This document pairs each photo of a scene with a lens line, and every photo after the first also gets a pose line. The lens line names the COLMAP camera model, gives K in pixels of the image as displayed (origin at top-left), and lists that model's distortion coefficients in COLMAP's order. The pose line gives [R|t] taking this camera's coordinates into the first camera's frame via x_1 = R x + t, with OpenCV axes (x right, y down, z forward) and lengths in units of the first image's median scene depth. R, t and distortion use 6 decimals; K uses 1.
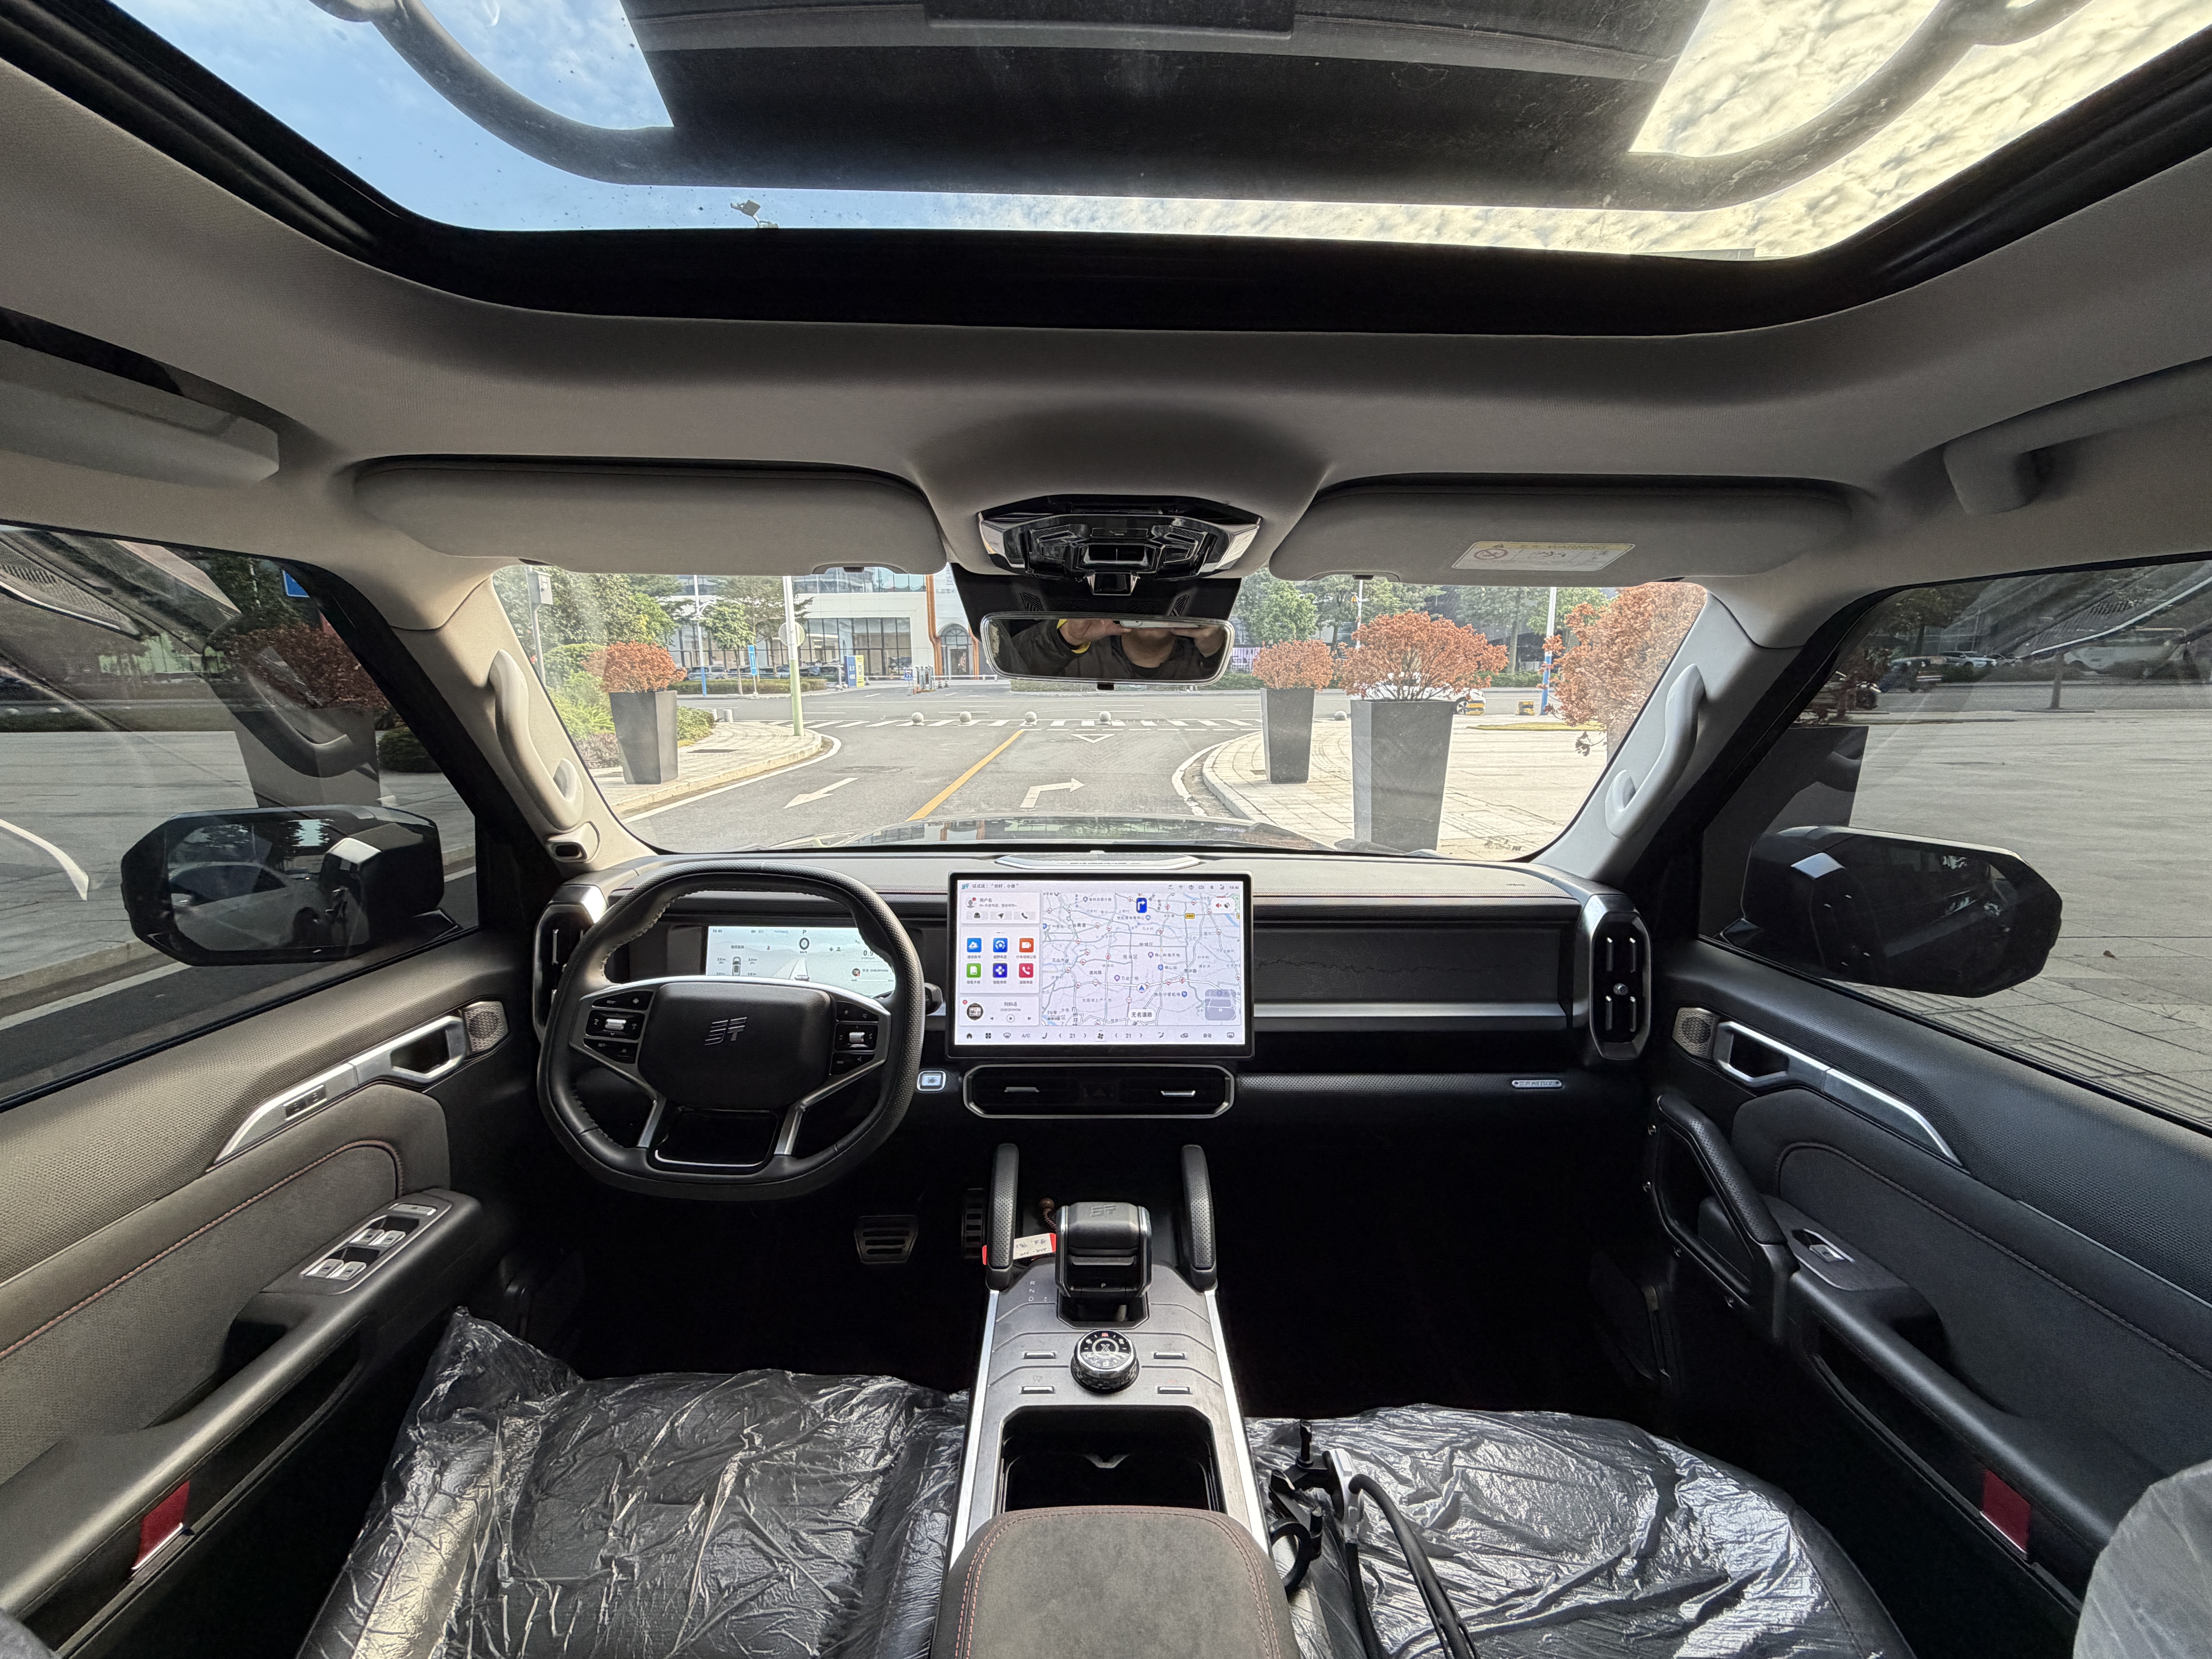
lens RADIAL K [[883.6, 0, 1099.4], [0, 883.6, 826.8], [0, 0, 1]] dist [0.001204, 0.000228]
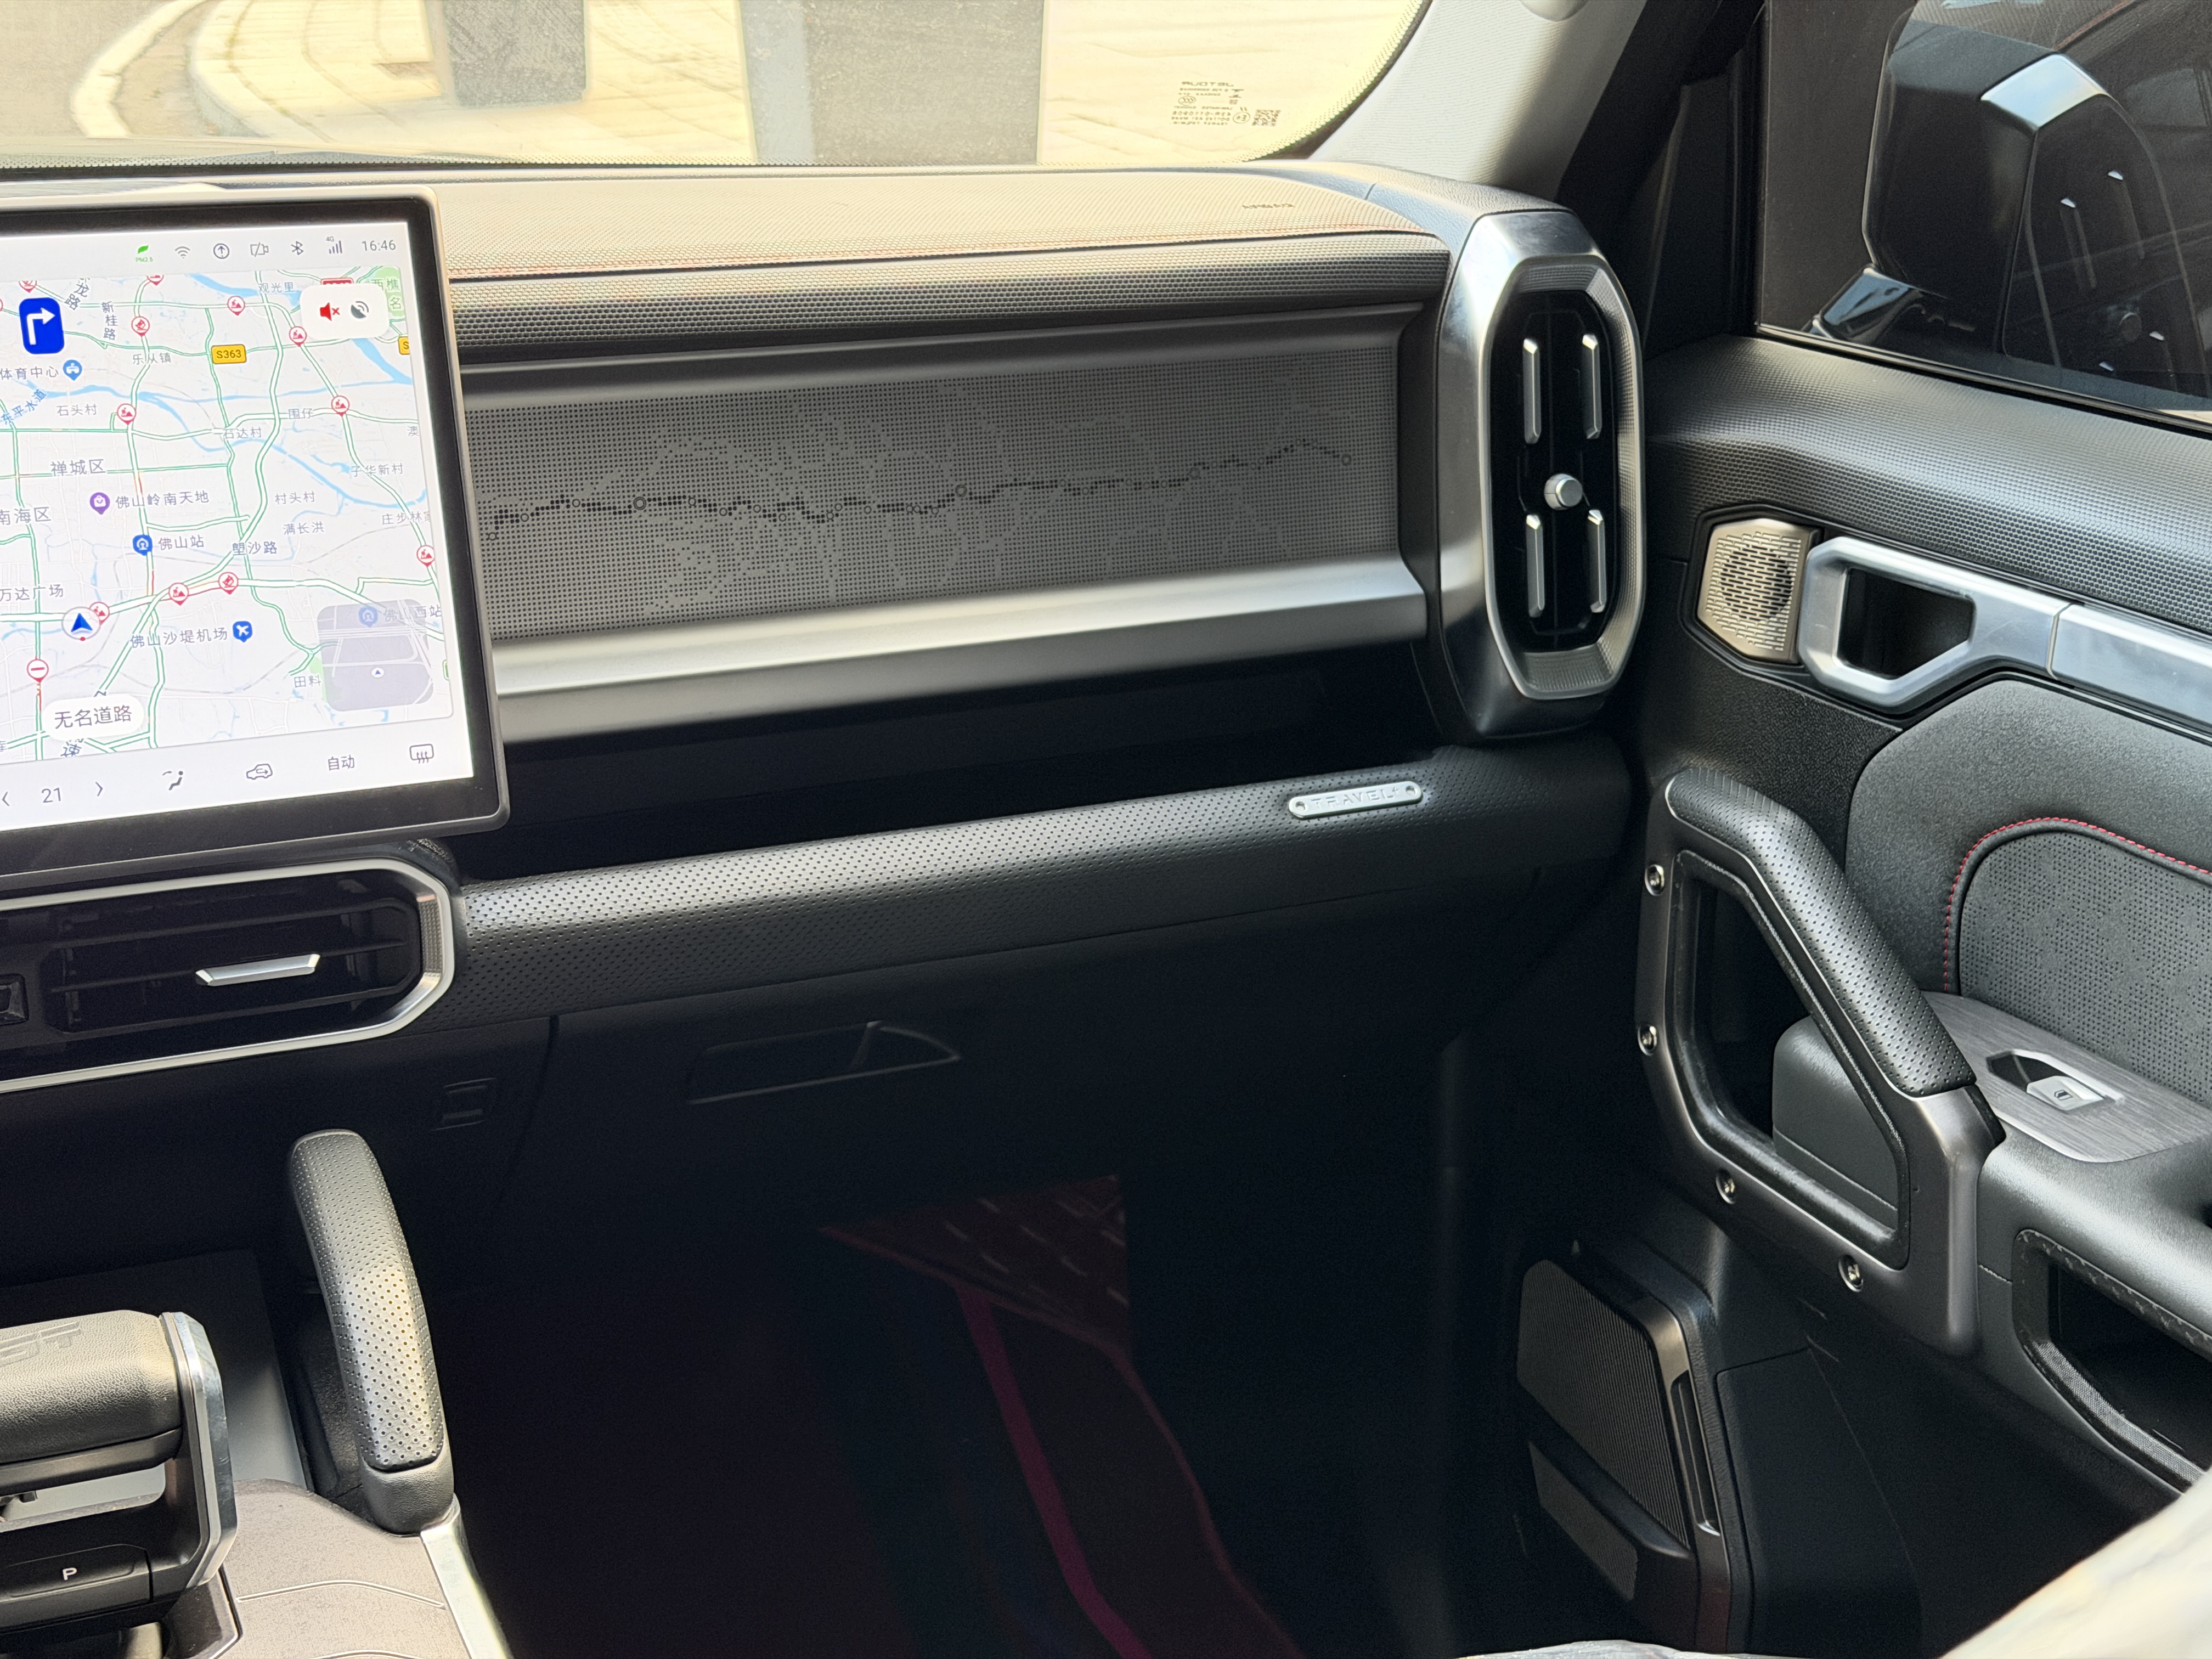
lens RADIAL K [[3109.1, 0, 1106.0], [0, 3109.1, 829.5], [0, 0, 1]] dist [0.199584, -0.390266]
pose [[0.923683, -0.123383, 0.362748, -0.025666], [0.062154, 0.982445, 0.175896, 0.098131], [-0.378082, -0.139926, 0.915136, -0.054338]]
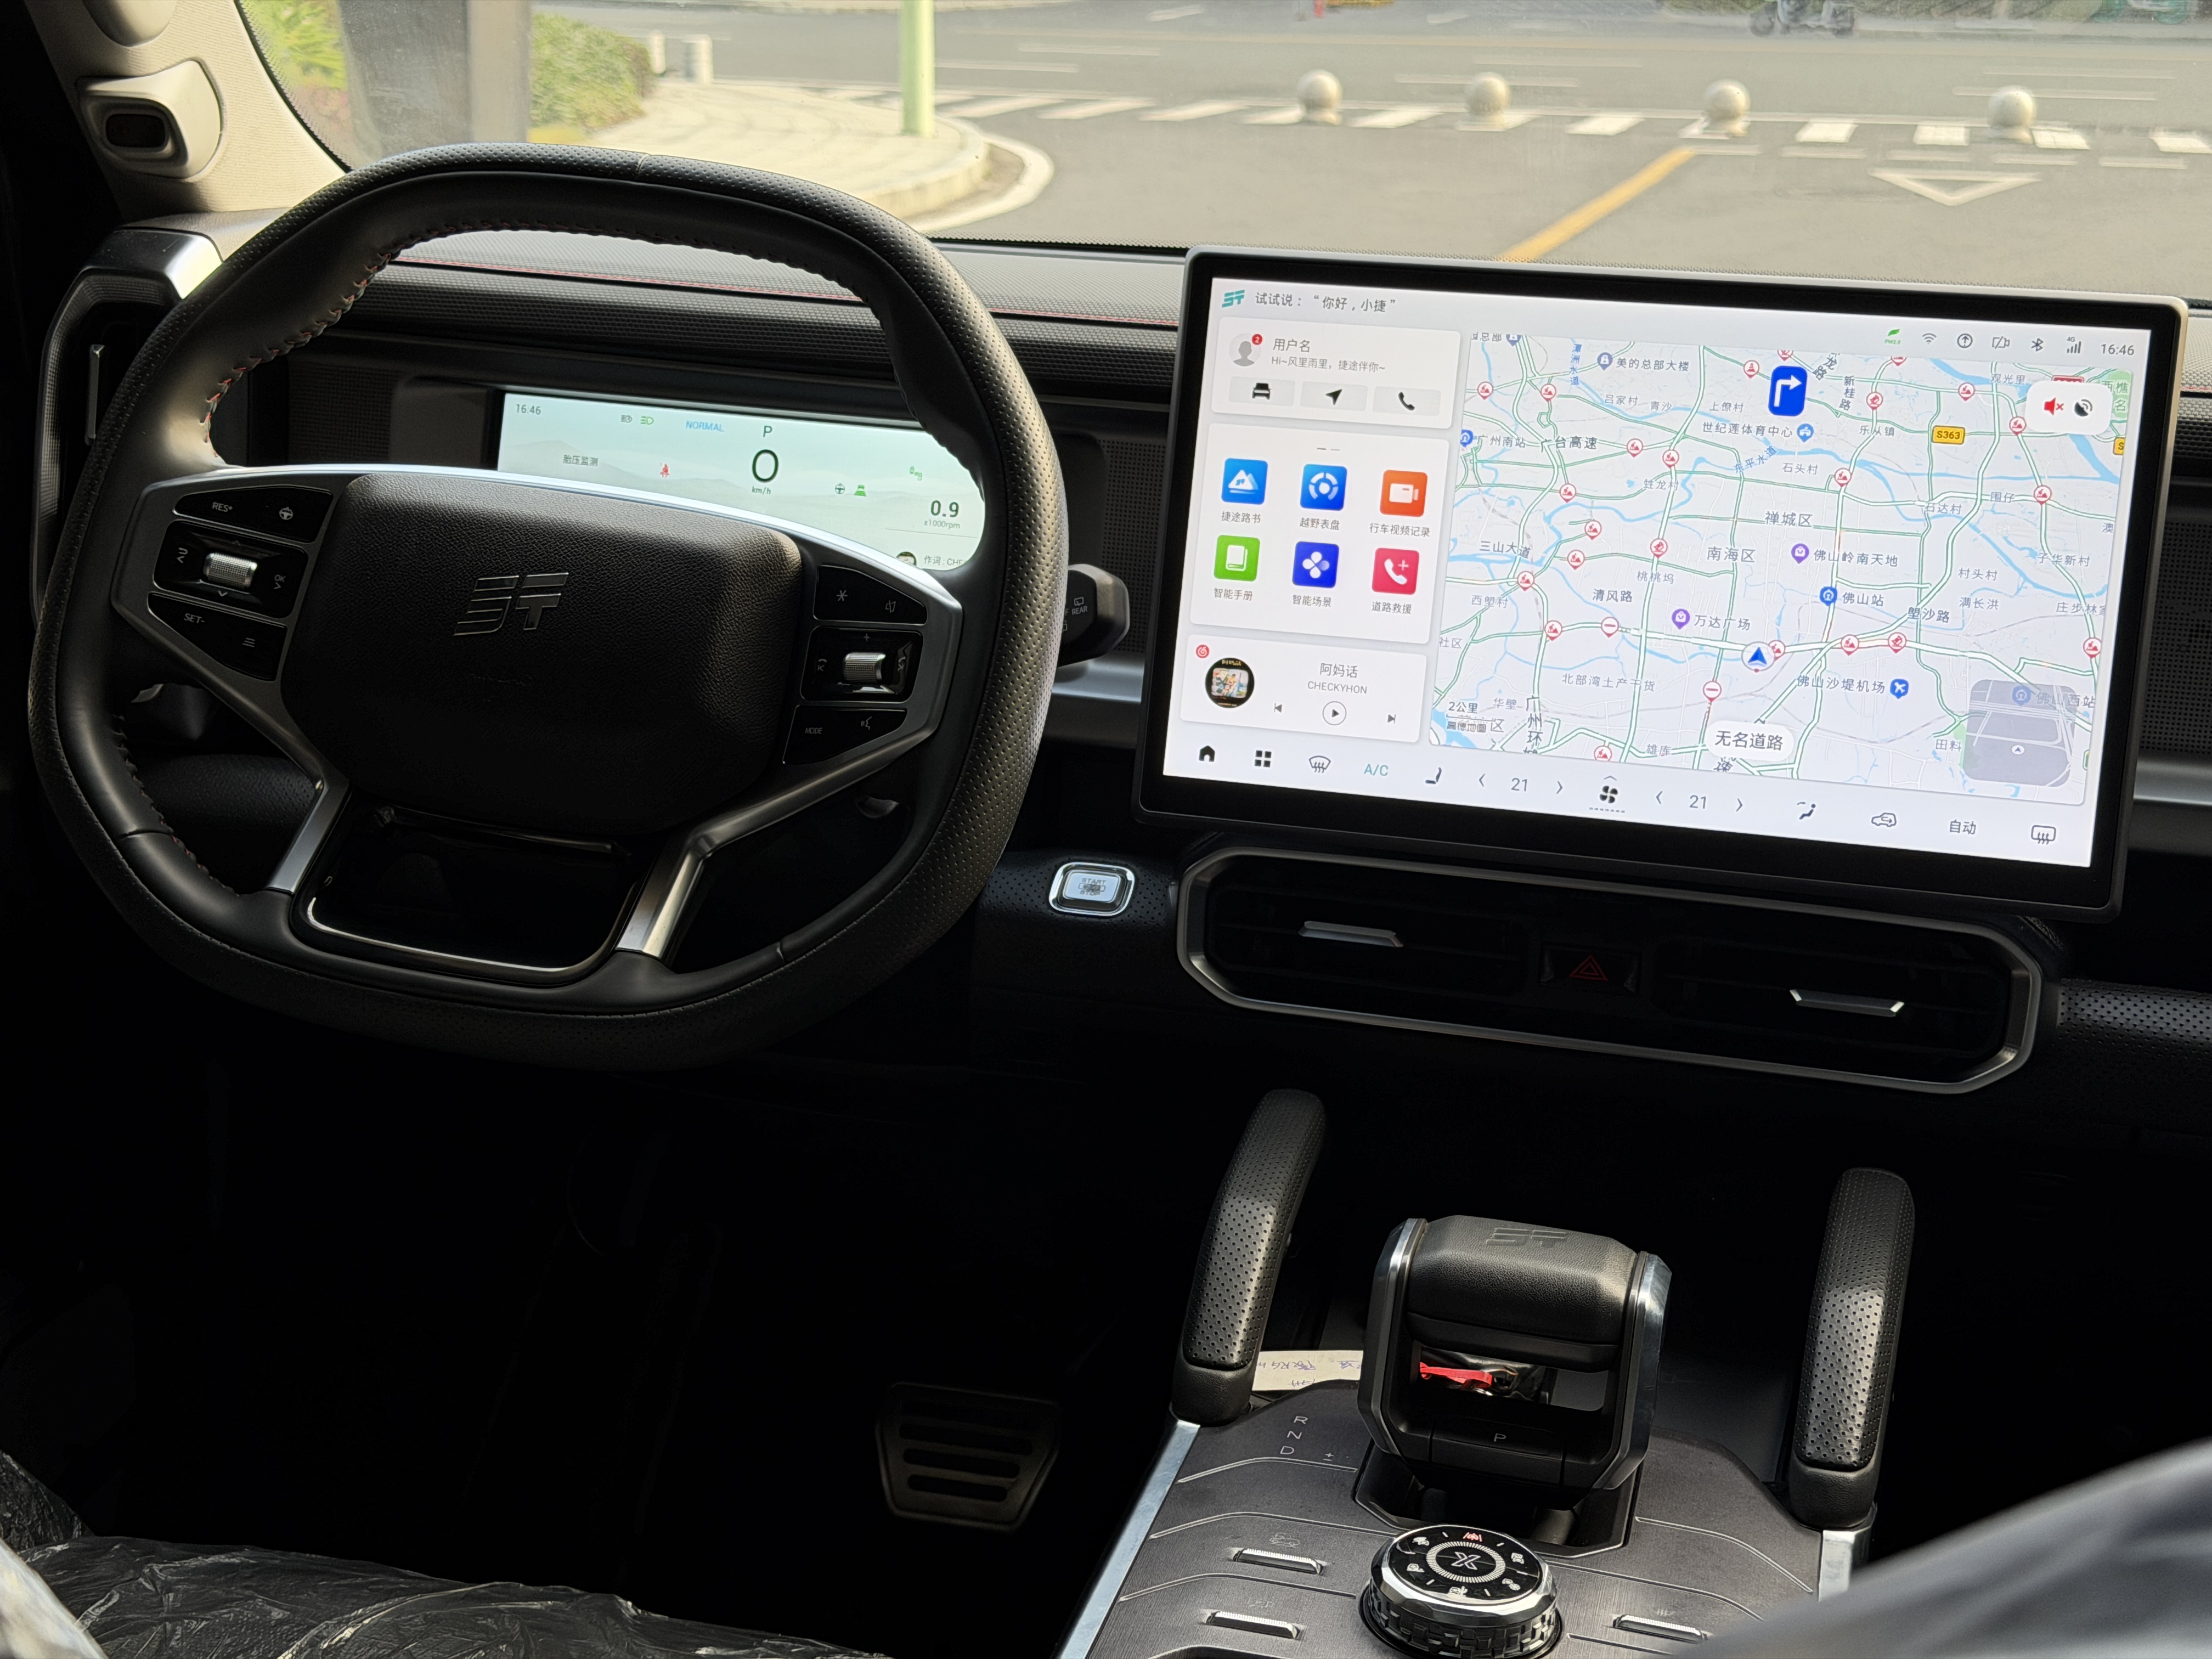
lens RADIAL K [[3109.1, 0, 1106.0], [0, 3109.1, 829.5], [0, 0, 1]] dist [0.199584, -0.390266]
pose [[0.962612, 0.099557, -0.251927, 0.120459], [-0.074494, 0.991447, 0.107162, 0.153542], [0.260441, -0.084388, 0.961795, -0.139887]]
